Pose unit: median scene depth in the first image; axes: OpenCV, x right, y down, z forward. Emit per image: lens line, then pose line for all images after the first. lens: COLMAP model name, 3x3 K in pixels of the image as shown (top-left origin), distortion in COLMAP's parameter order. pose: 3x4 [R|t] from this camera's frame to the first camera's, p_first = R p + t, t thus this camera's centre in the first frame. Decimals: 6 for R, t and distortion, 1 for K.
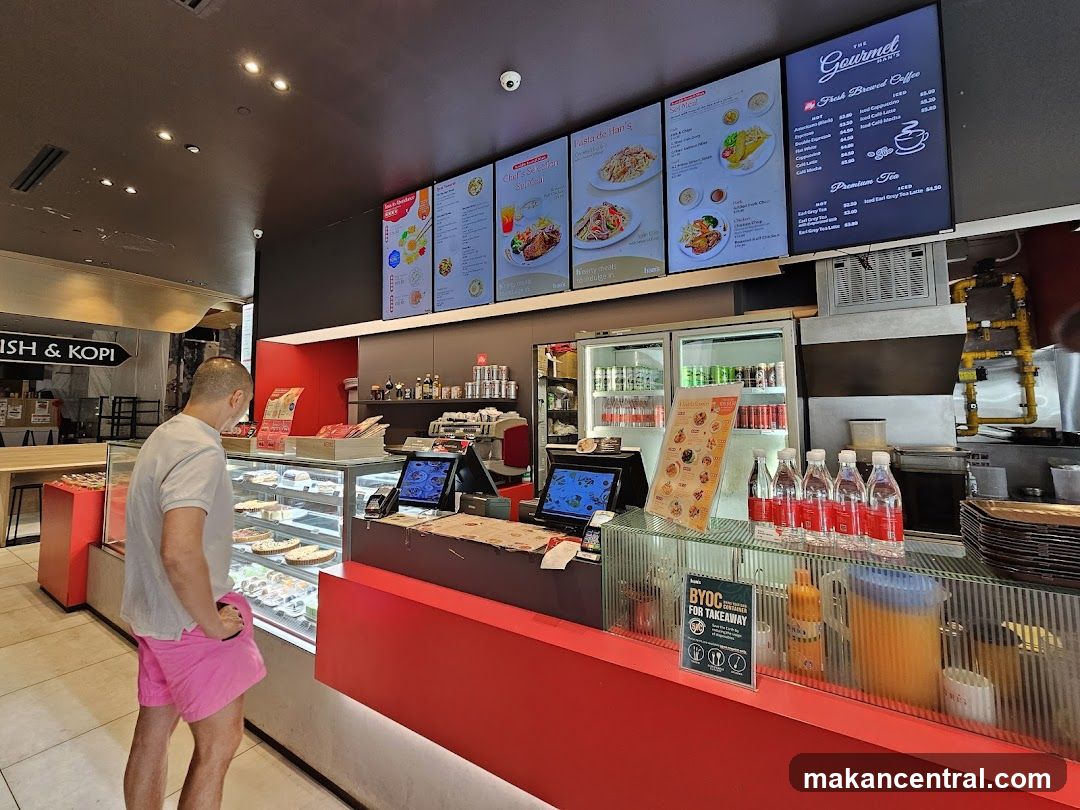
lens RADIAL K [[470.9, 0, 540.0], [0, 470.9, 405.0], [0, 0, 1]] dist [0.016949, -0.000028]
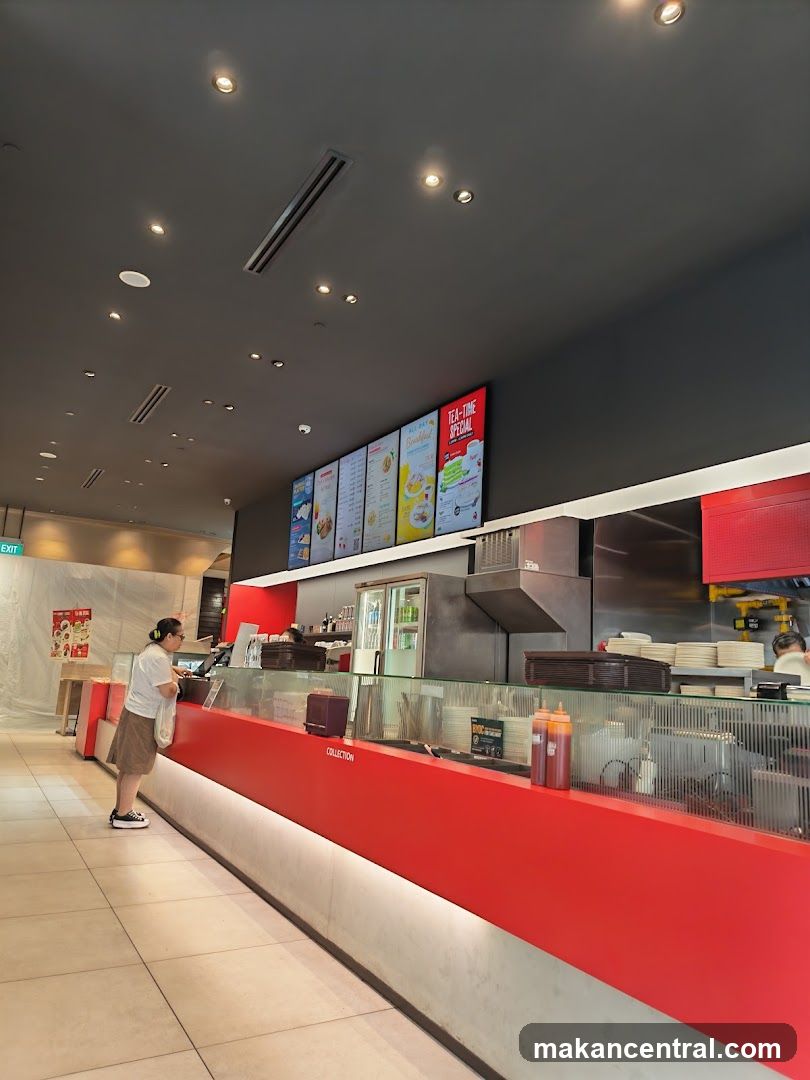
lens RADIAL K [[794.6, 0, 405.0], [0, 794.6, 540.0], [0, 0, 1]] dist [-0.006403, 0.000852]
pose [[0.899057, -0.057285, -0.434067, 0.717136], [-0.005400, 0.989878, -0.141821, 0.026908], [0.437798, 0.129850, 0.889647, -0.611020]]
